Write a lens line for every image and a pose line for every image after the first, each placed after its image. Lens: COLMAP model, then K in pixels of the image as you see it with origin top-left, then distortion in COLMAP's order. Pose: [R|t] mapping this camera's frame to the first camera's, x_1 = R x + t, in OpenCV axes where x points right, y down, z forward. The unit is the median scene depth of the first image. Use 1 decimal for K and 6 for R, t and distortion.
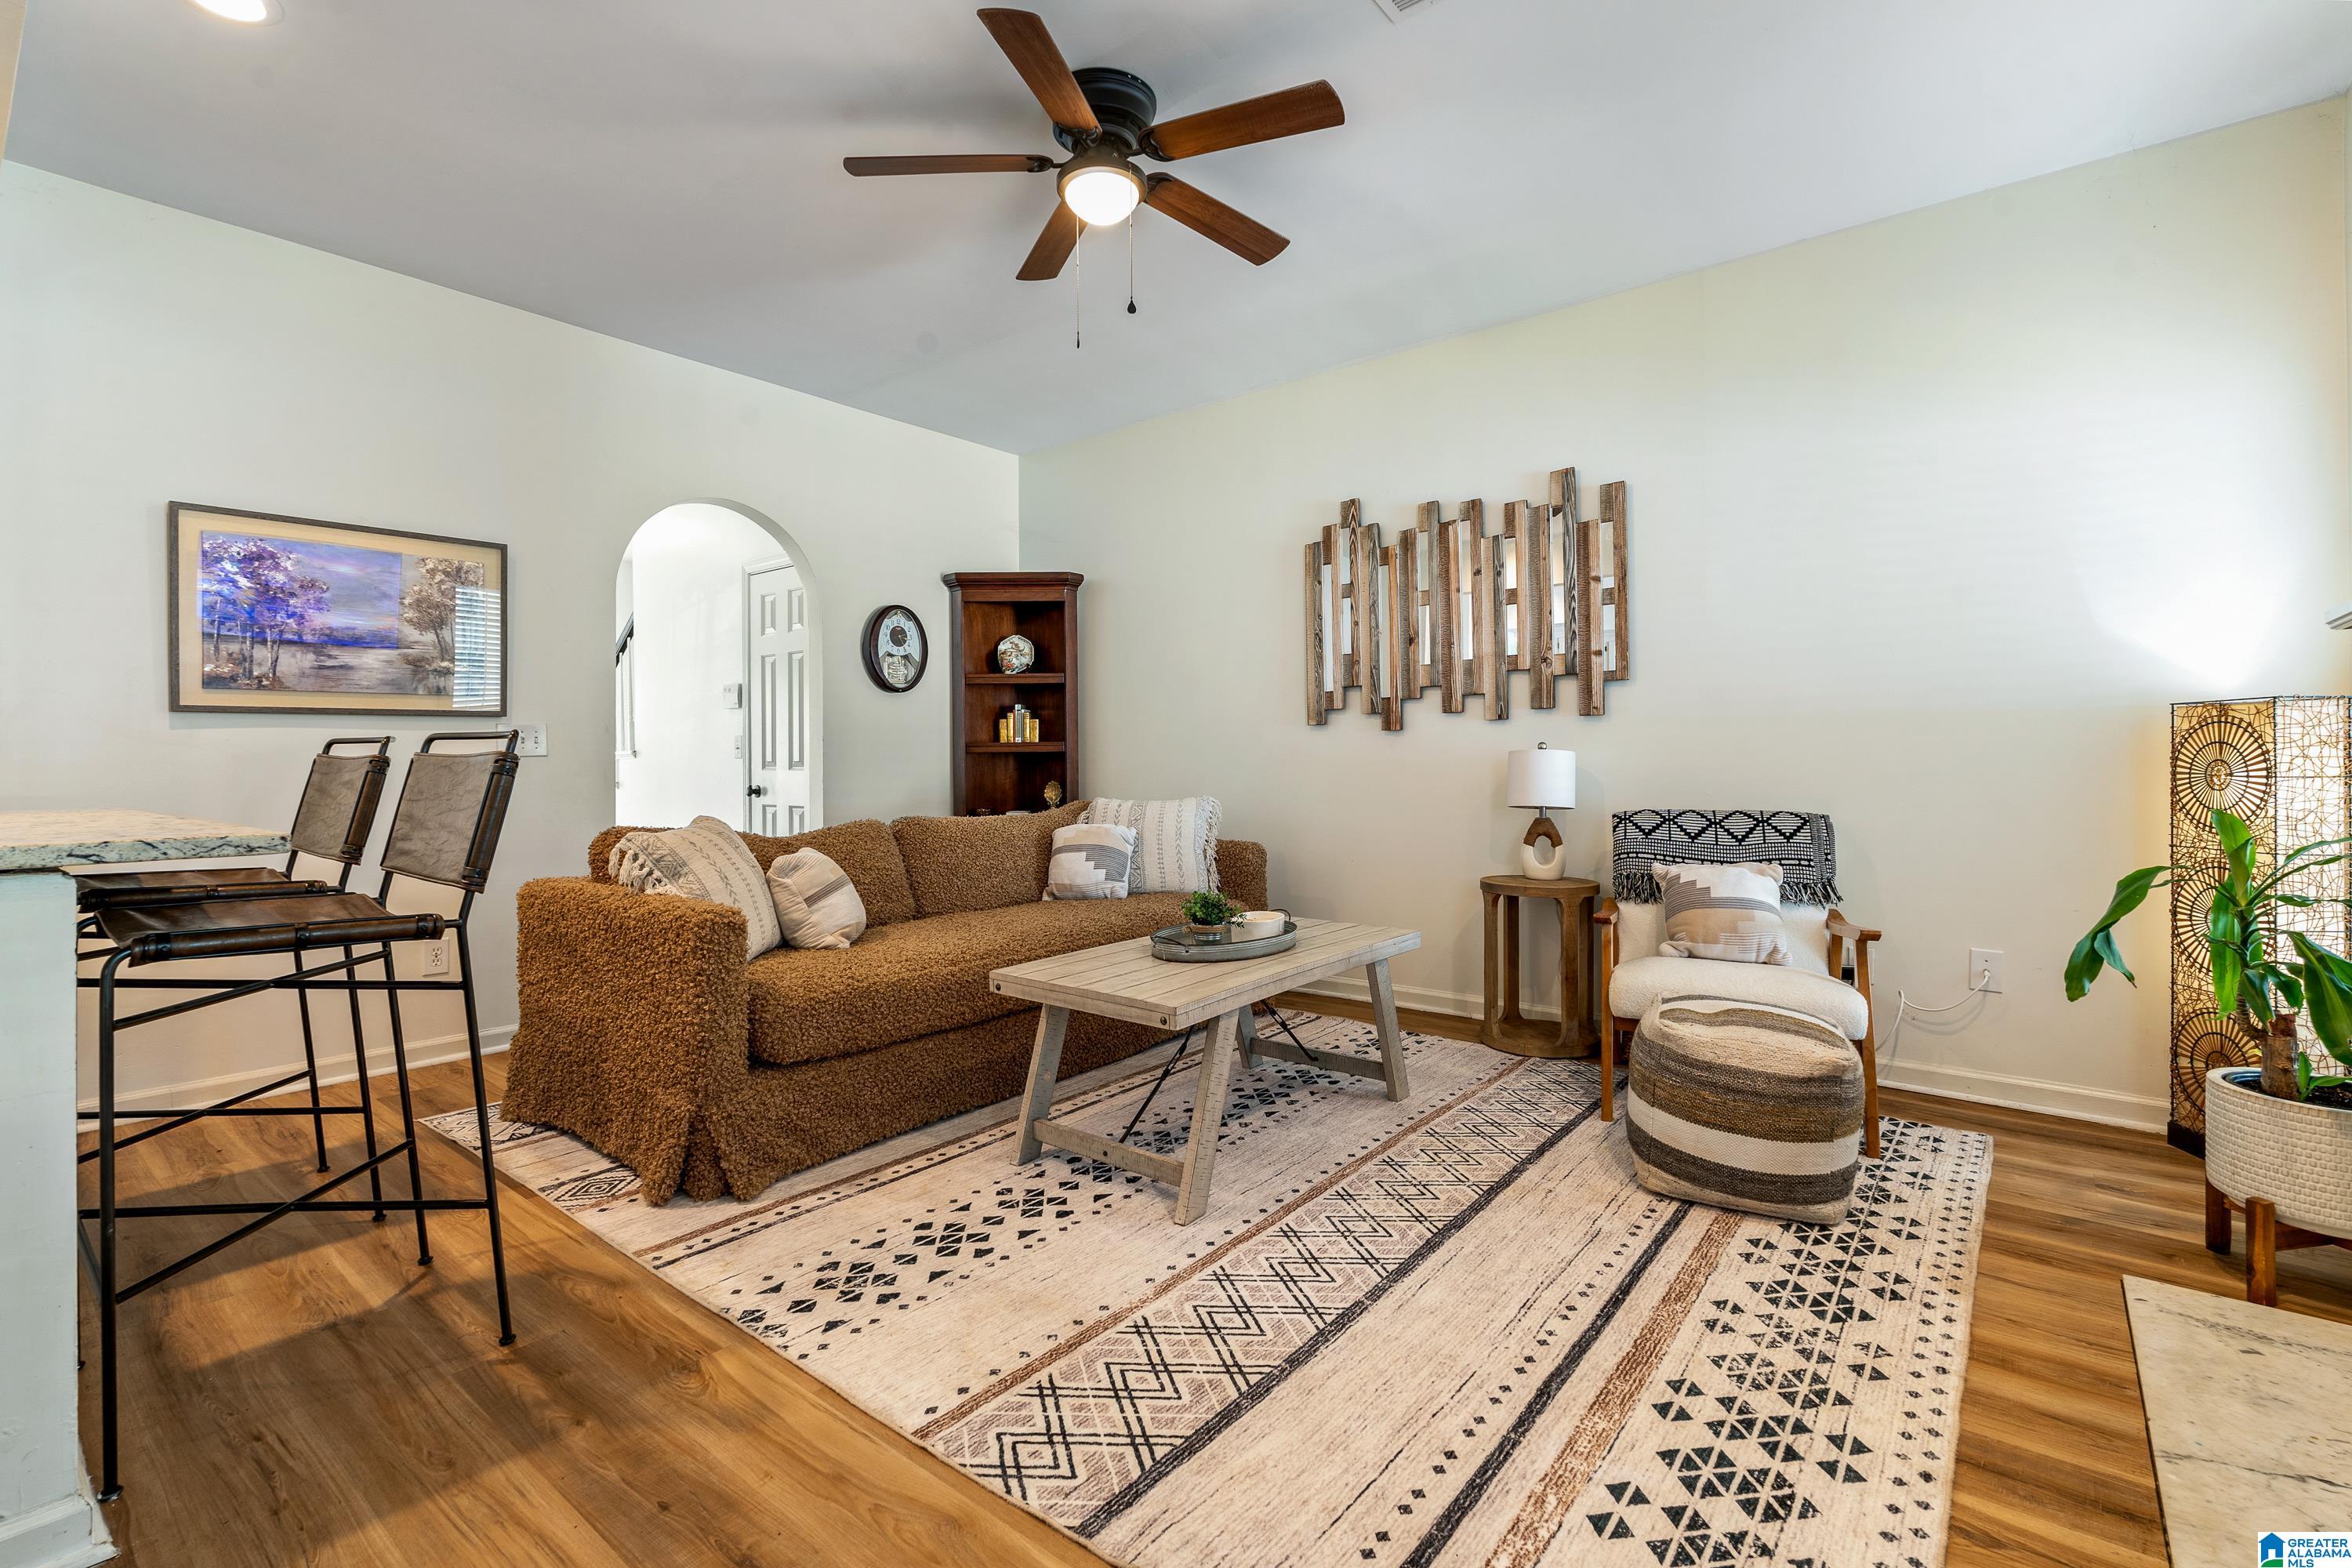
lens RADIAL K [[1061.1, 0, 1151.1], [0, 1061.1, 753.2], [0, 0, 1]] dist [-0.001385, -0.000096]
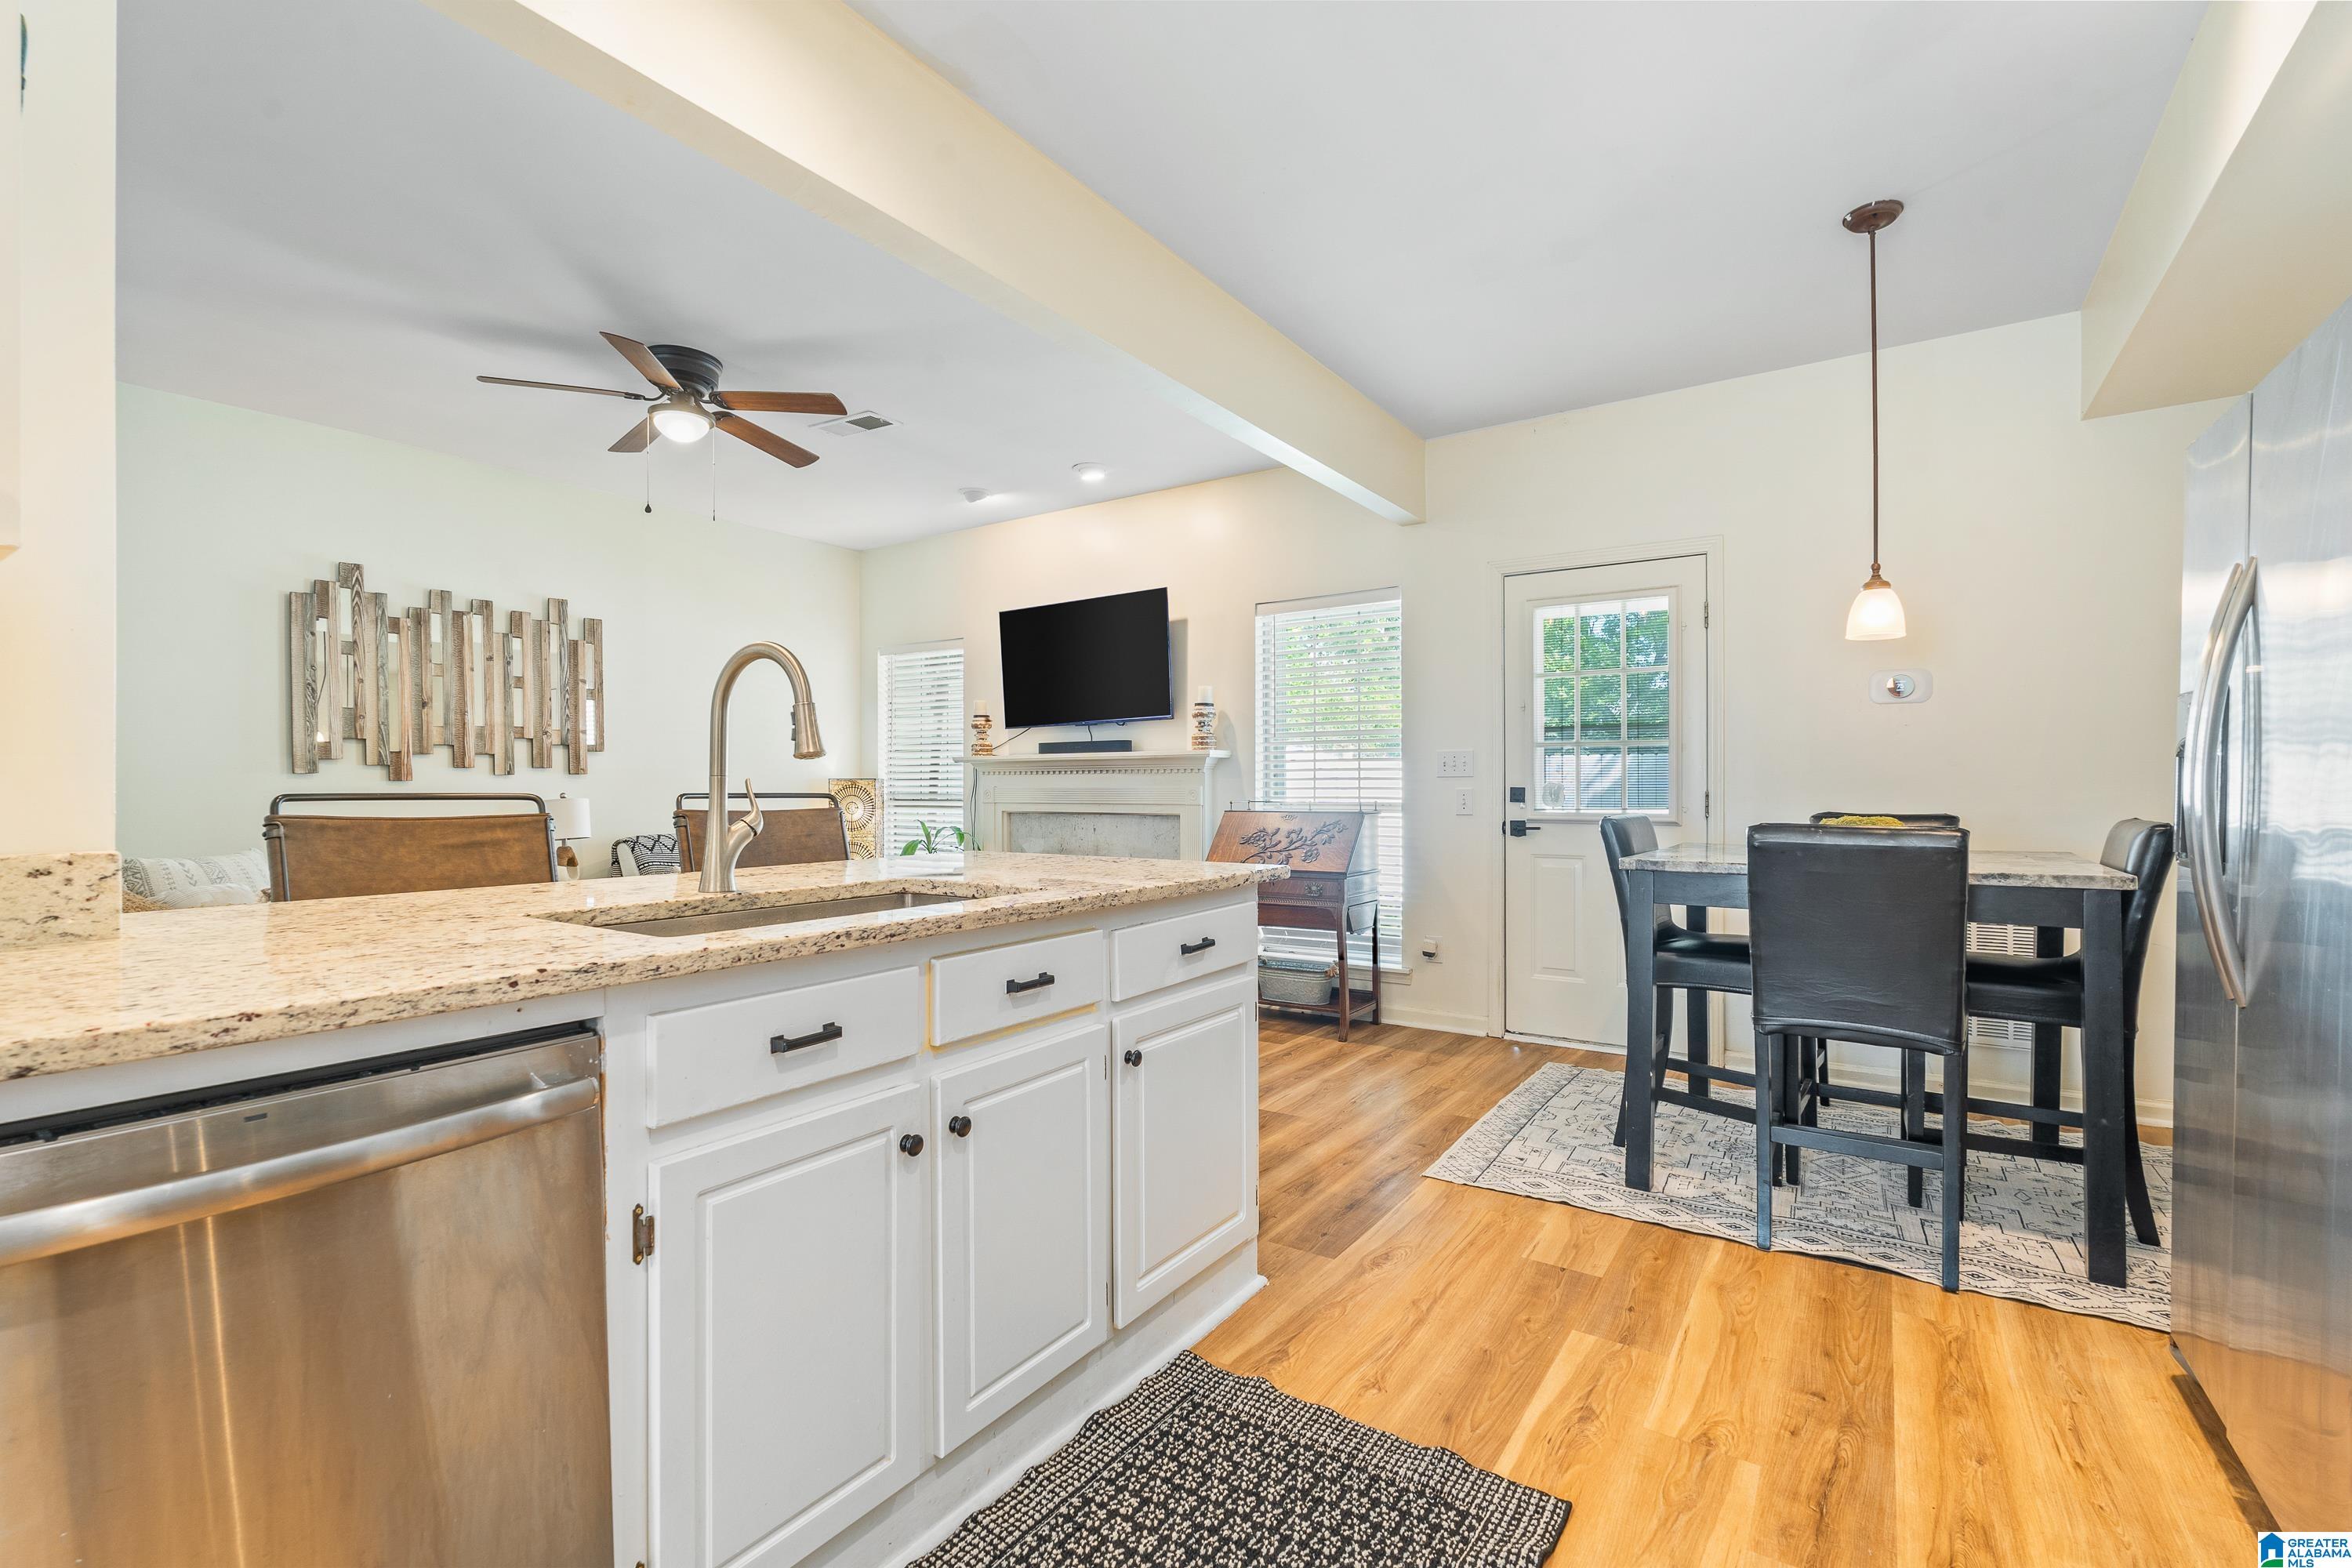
lens RADIAL K [[1043.8, 0, 1176.0], [0, 1043.8, 784.0], [0, 0, 1]] dist [-0.001102, 0.000173]
pose [[-0.098651, 0.009246, 0.995079, -1.172653], [-0.002833, 0.999950, -0.009572, -0.011700], [-0.995118, -0.003763, -0.098620, 0.350198]]
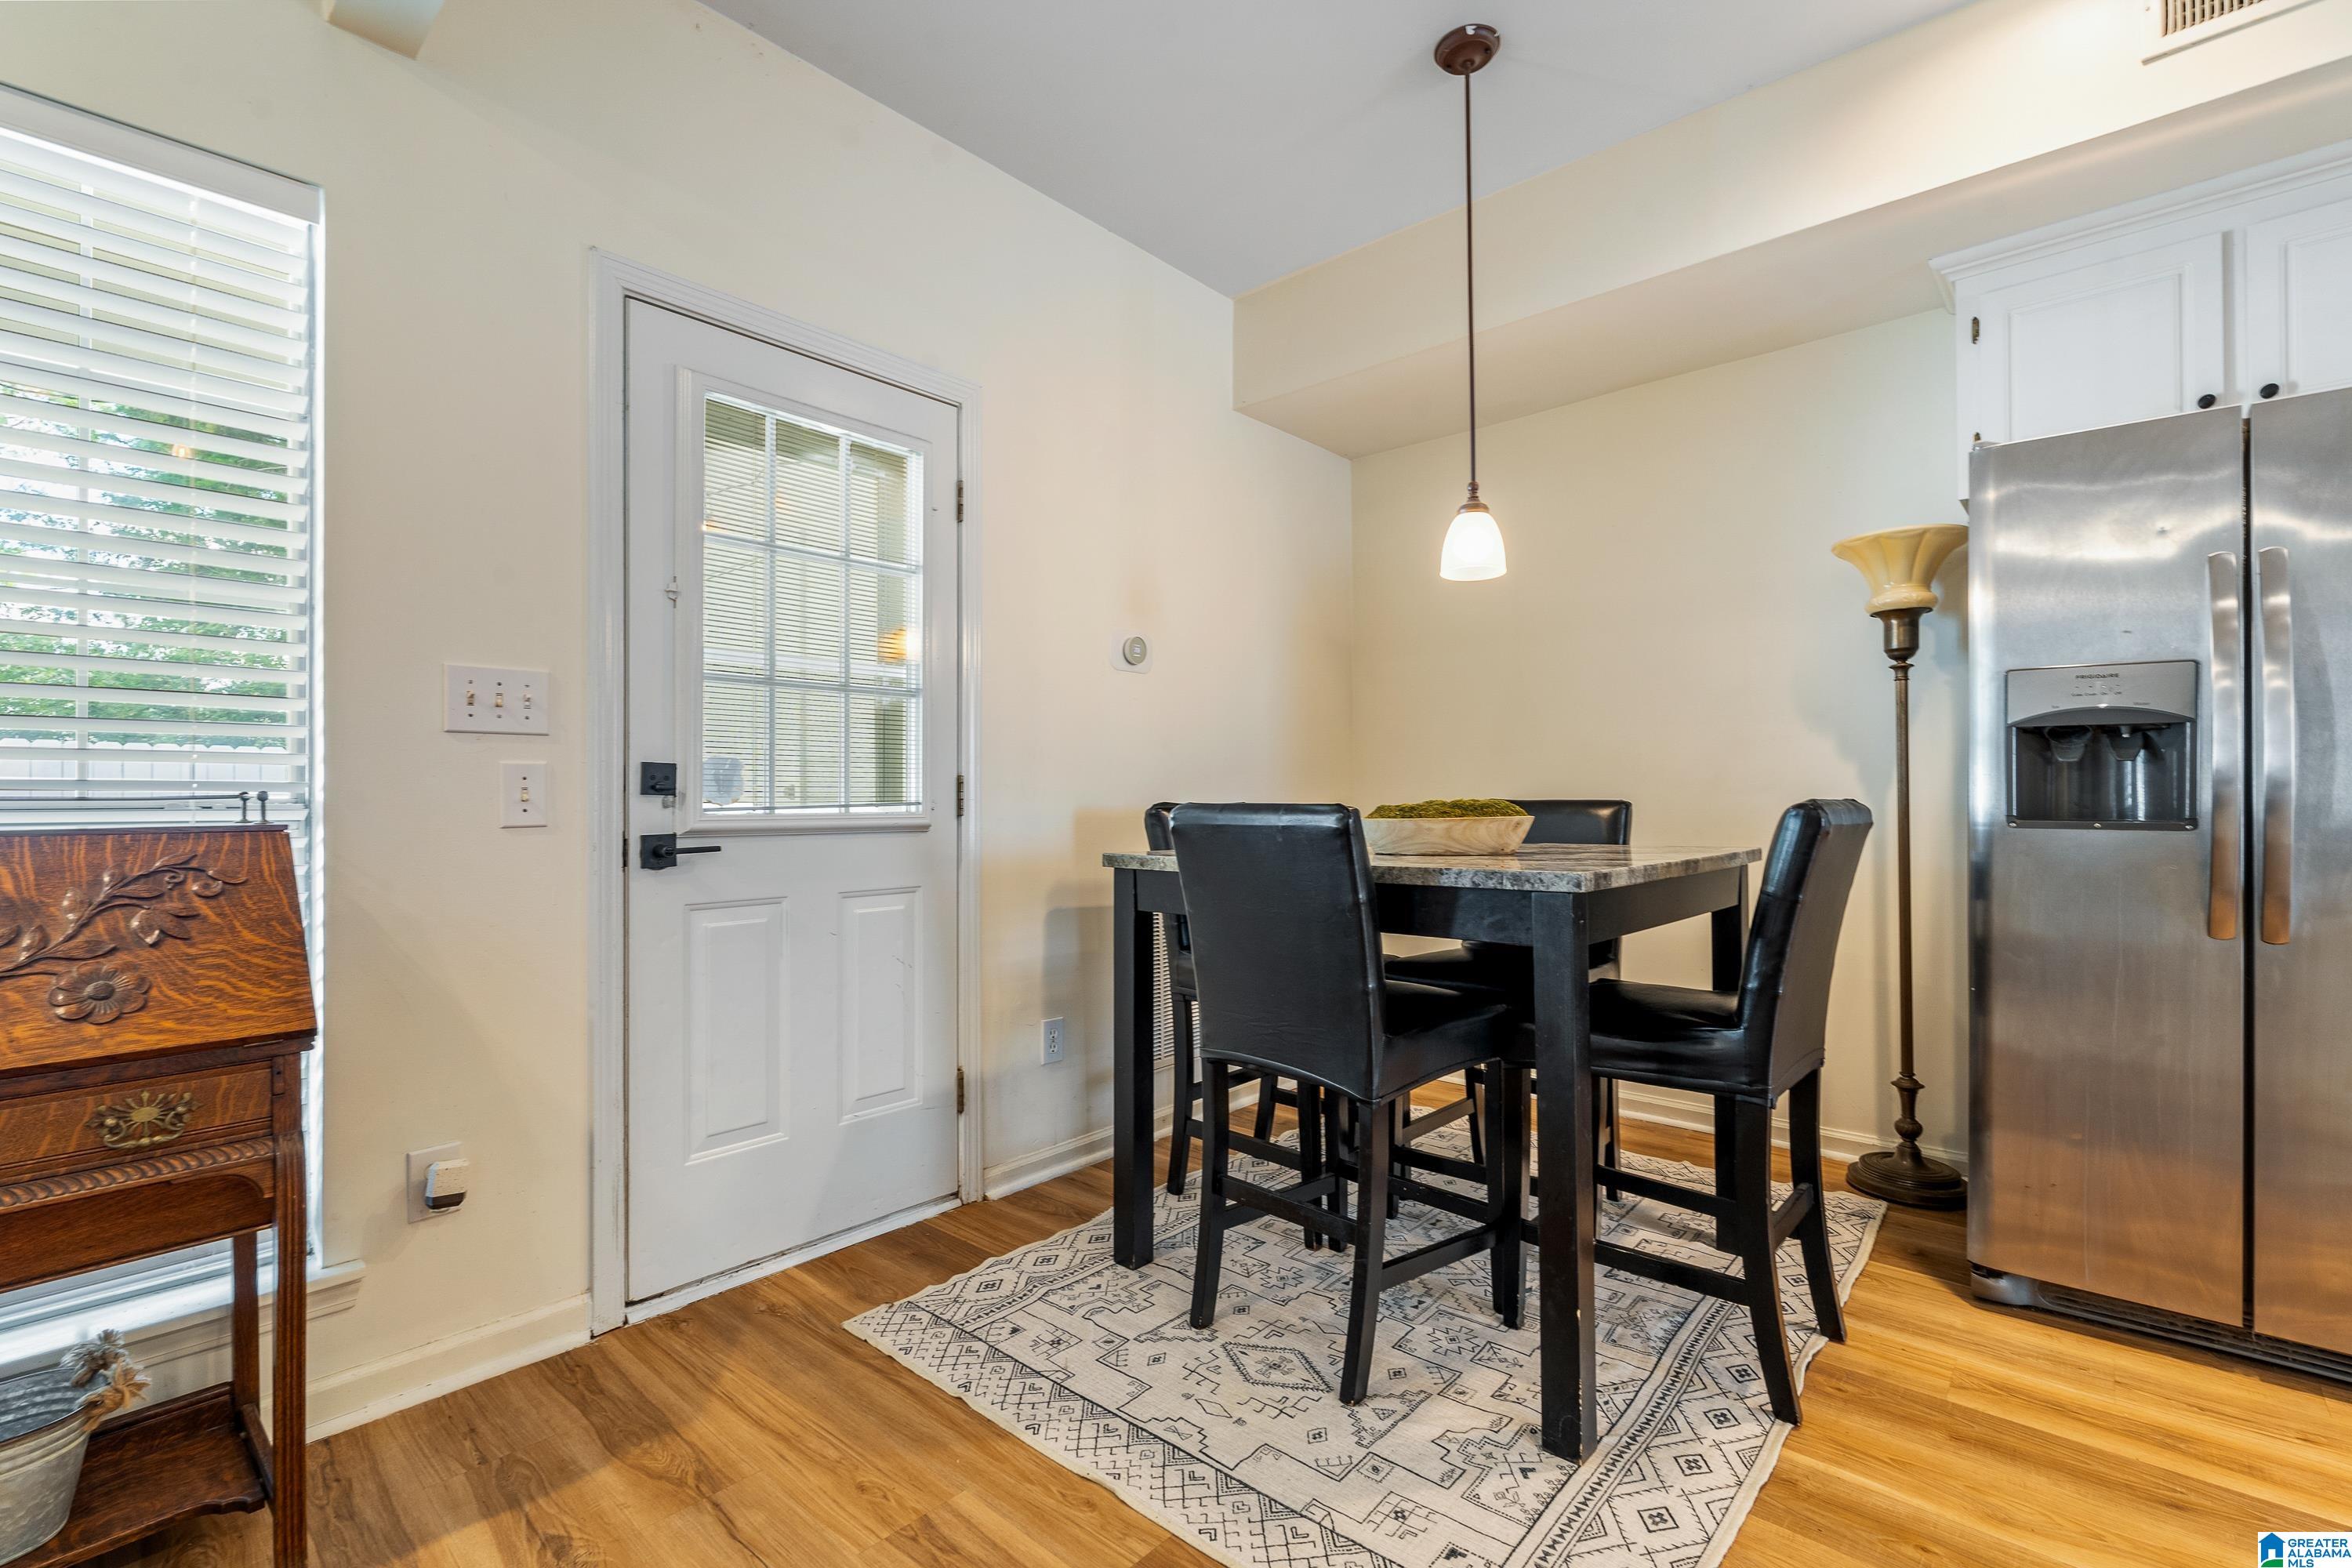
lens RADIAL K [[1037.0, 0, 1164.3], [0, 1037.0, 788.9], [0, 0, 1]] dist [-0.002480, 0.000311]
pose [[-0.998805, 0.011460, 0.047518, -0.244475], [0.010796, 0.999841, -0.014207, 0.005381], [-0.047674, -0.013677, -0.998769, 0.379544]]
